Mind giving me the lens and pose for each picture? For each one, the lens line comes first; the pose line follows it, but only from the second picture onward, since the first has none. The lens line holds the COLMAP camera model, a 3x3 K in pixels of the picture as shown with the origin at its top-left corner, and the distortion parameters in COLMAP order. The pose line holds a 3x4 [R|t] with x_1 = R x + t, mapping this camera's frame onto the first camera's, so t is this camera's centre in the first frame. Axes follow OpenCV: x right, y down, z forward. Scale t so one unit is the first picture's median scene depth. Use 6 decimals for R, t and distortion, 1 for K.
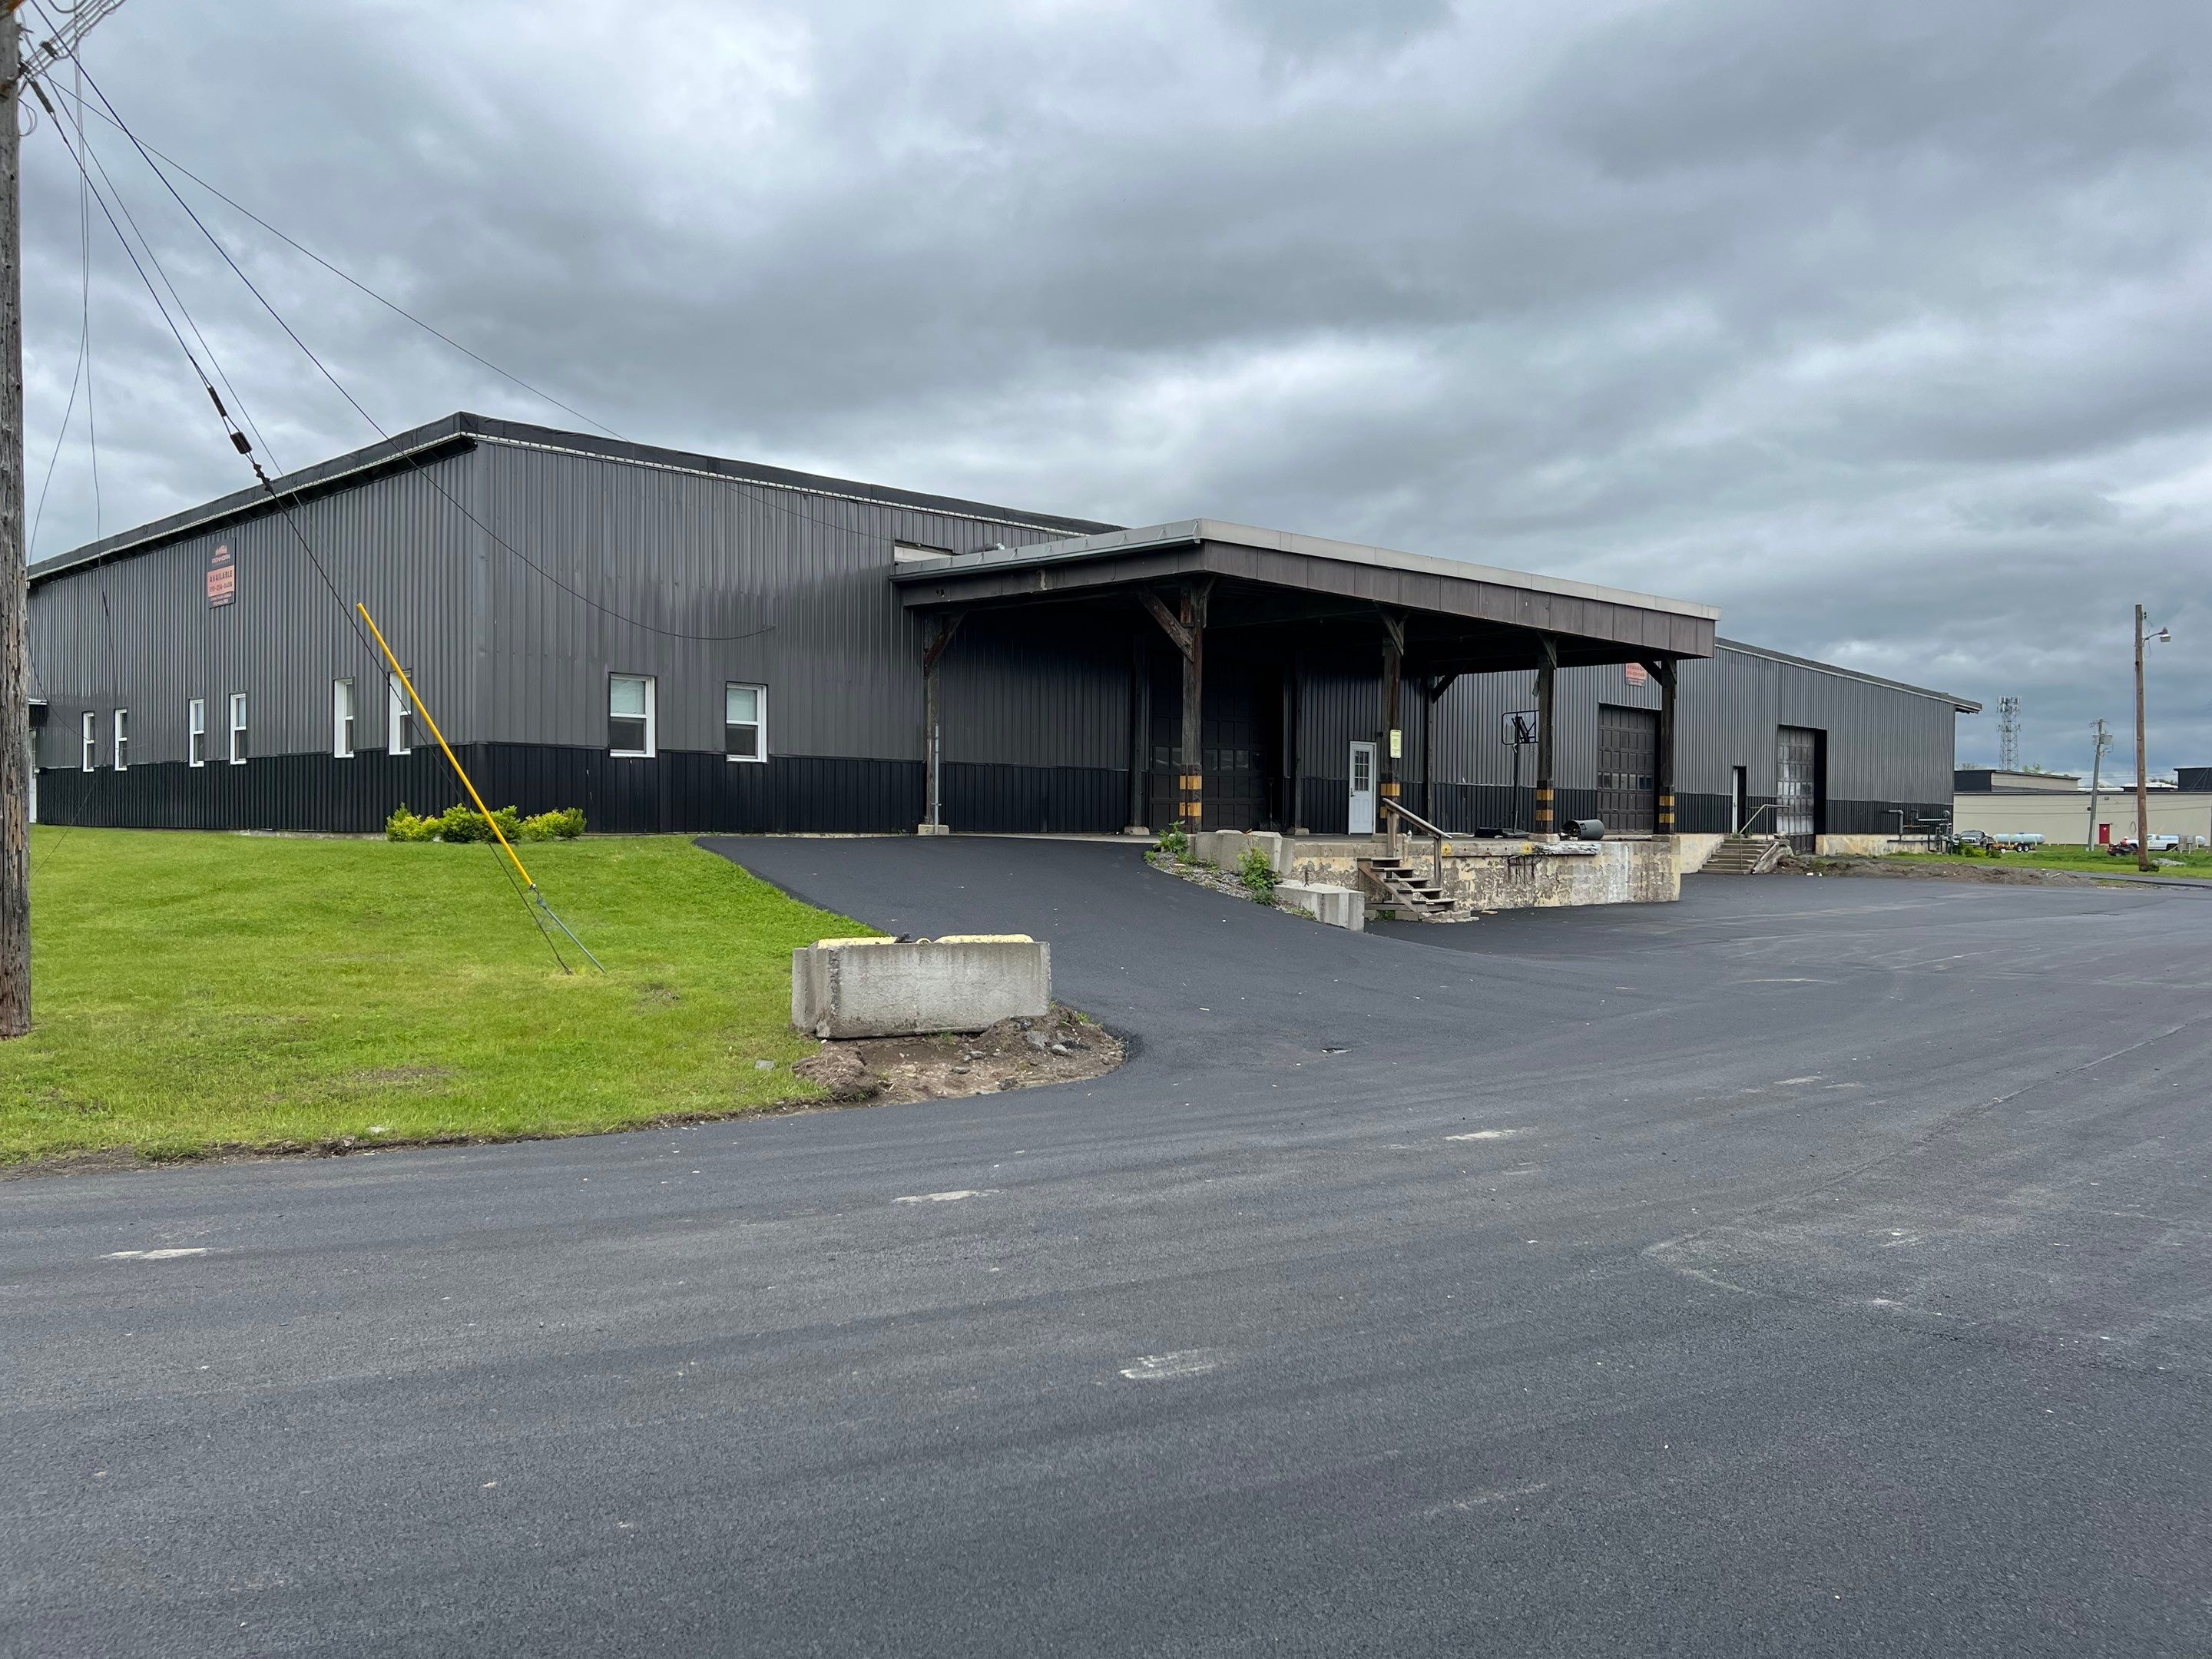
lens RADIAL K [[1606.6, 0, 1106.0], [0, 1606.6, 829.5], [0, 0, 1]] dist [0.086653, -0.096328]
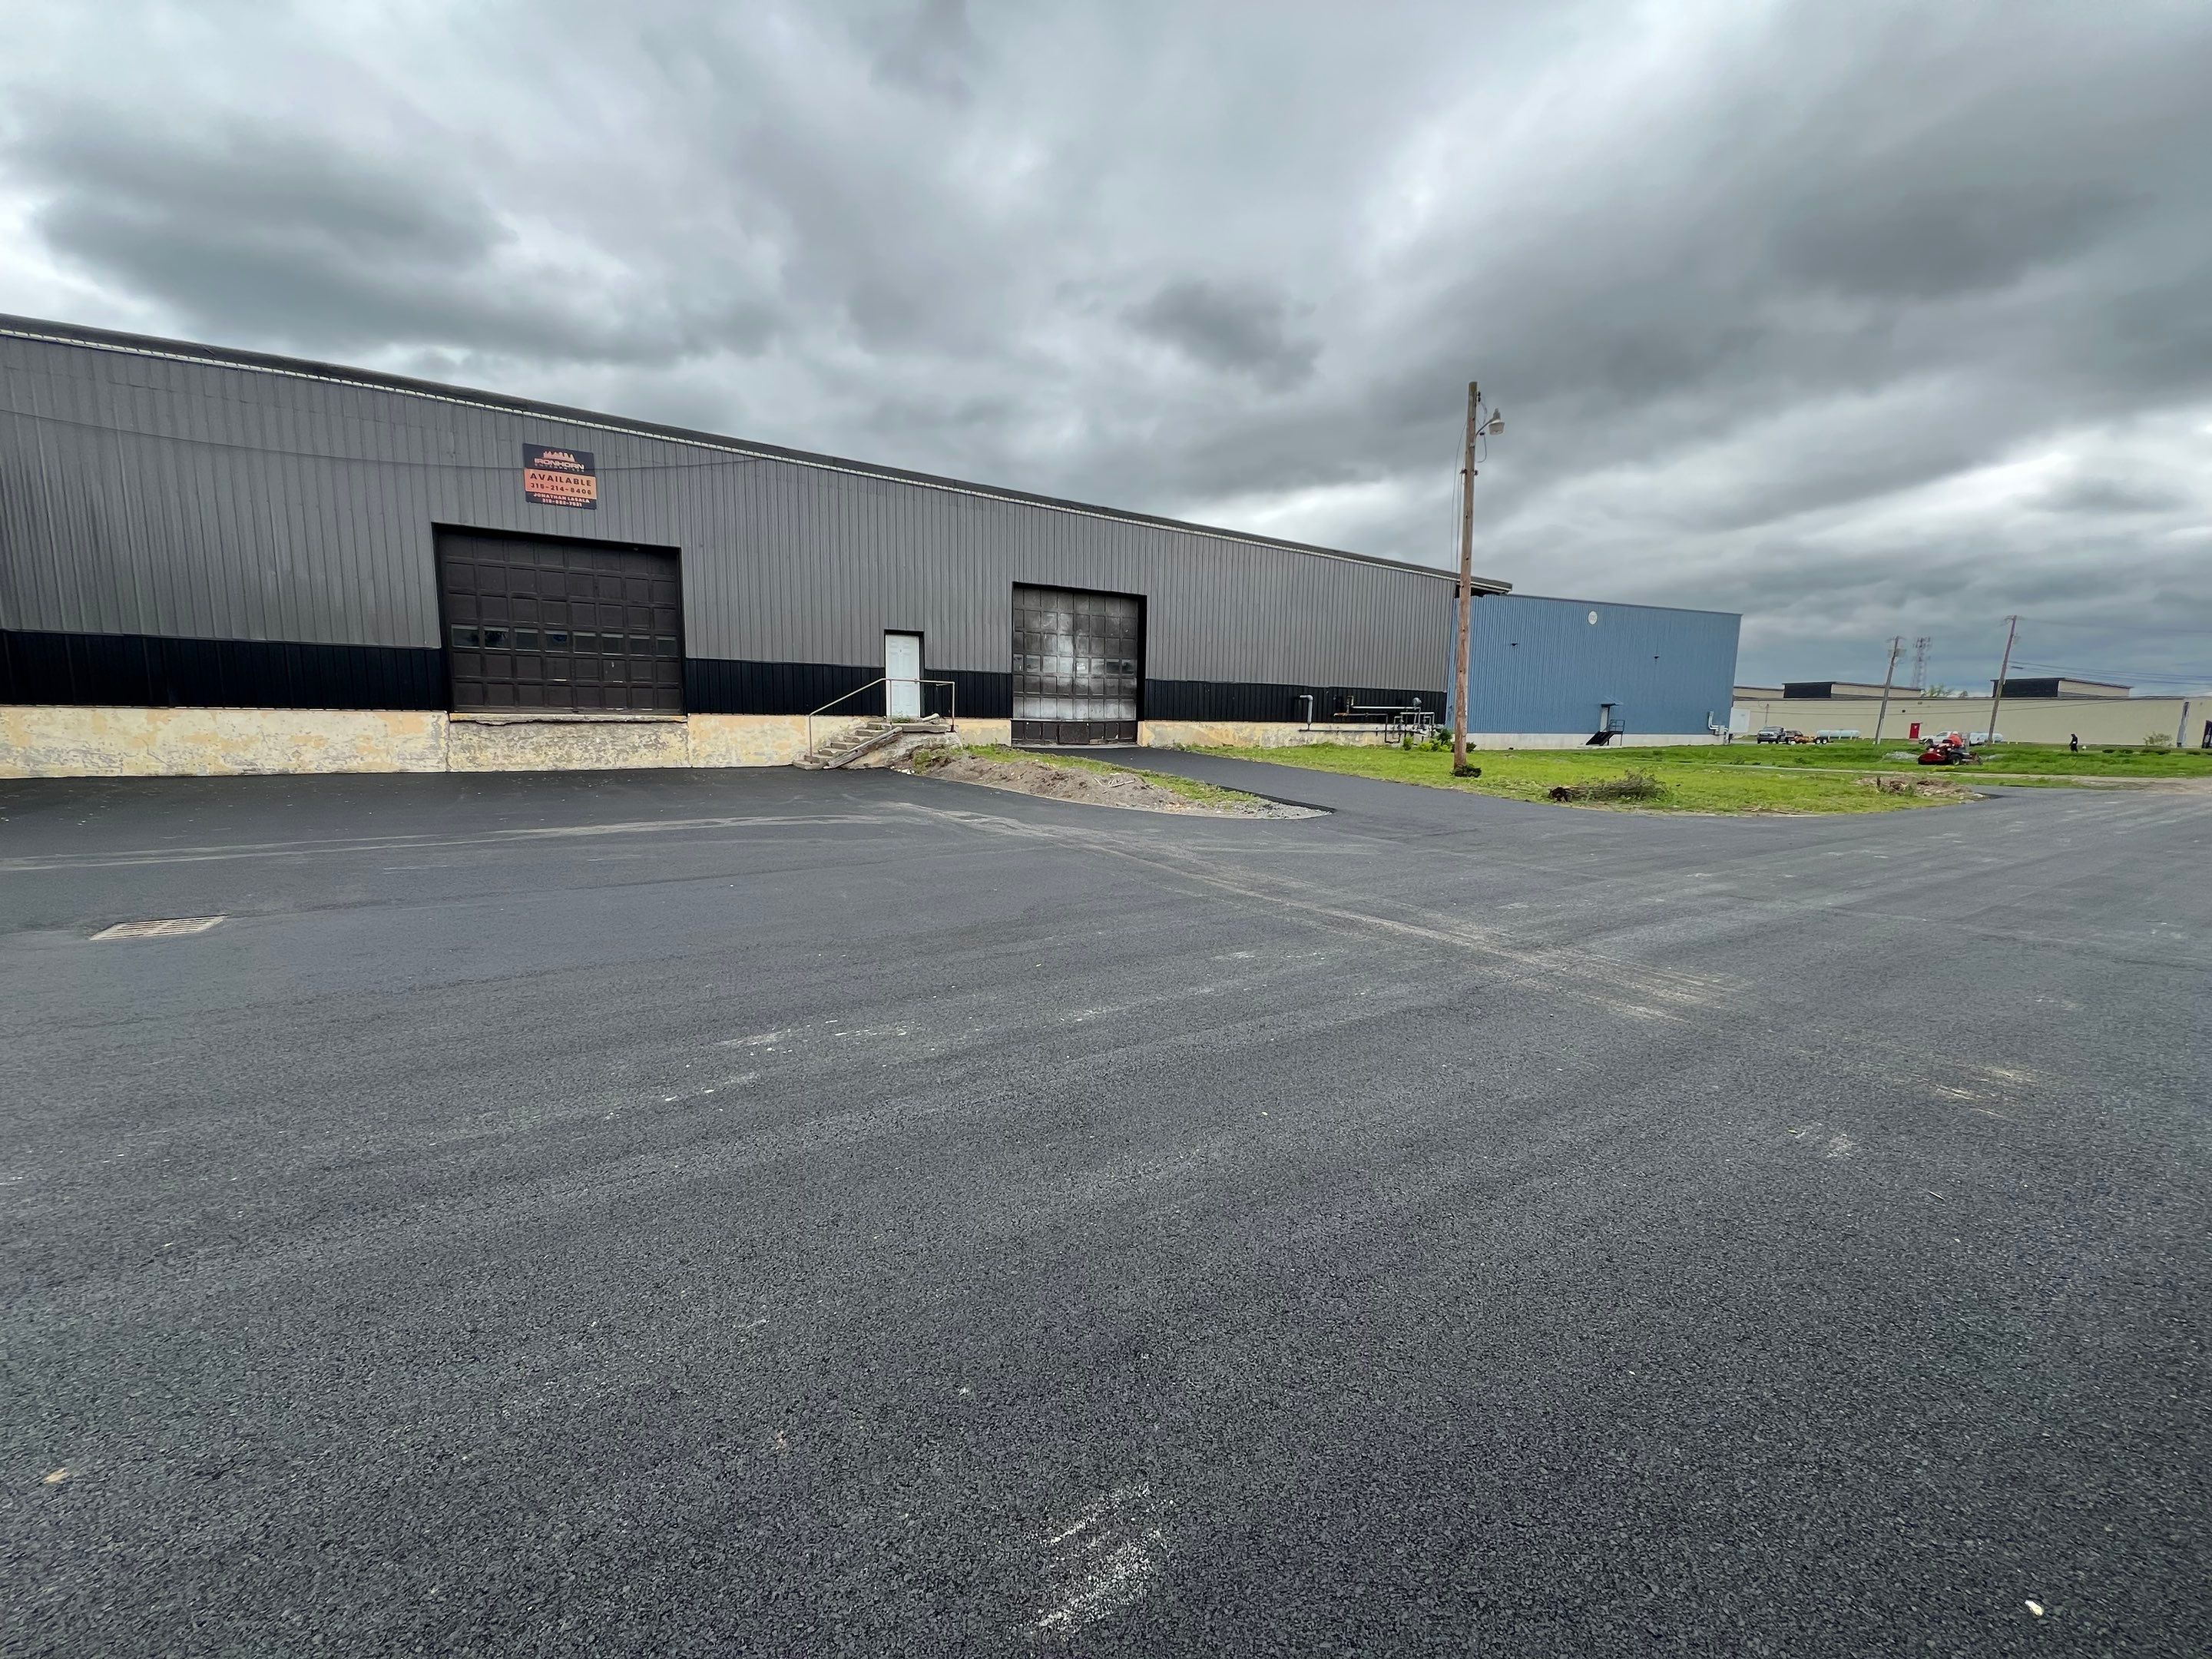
lens RADIAL K [[864.6, 0, 1111.7], [0, 864.6, 835.9], [0, 0, 1]] dist [-0.000063, 0.000010]
pose [[0.966912, 0.043721, -0.251335, 0.829158], [-0.010319, 0.991101, 0.132710, 0.004168], [0.254900, -0.125725, 0.958759, 0.845617]]
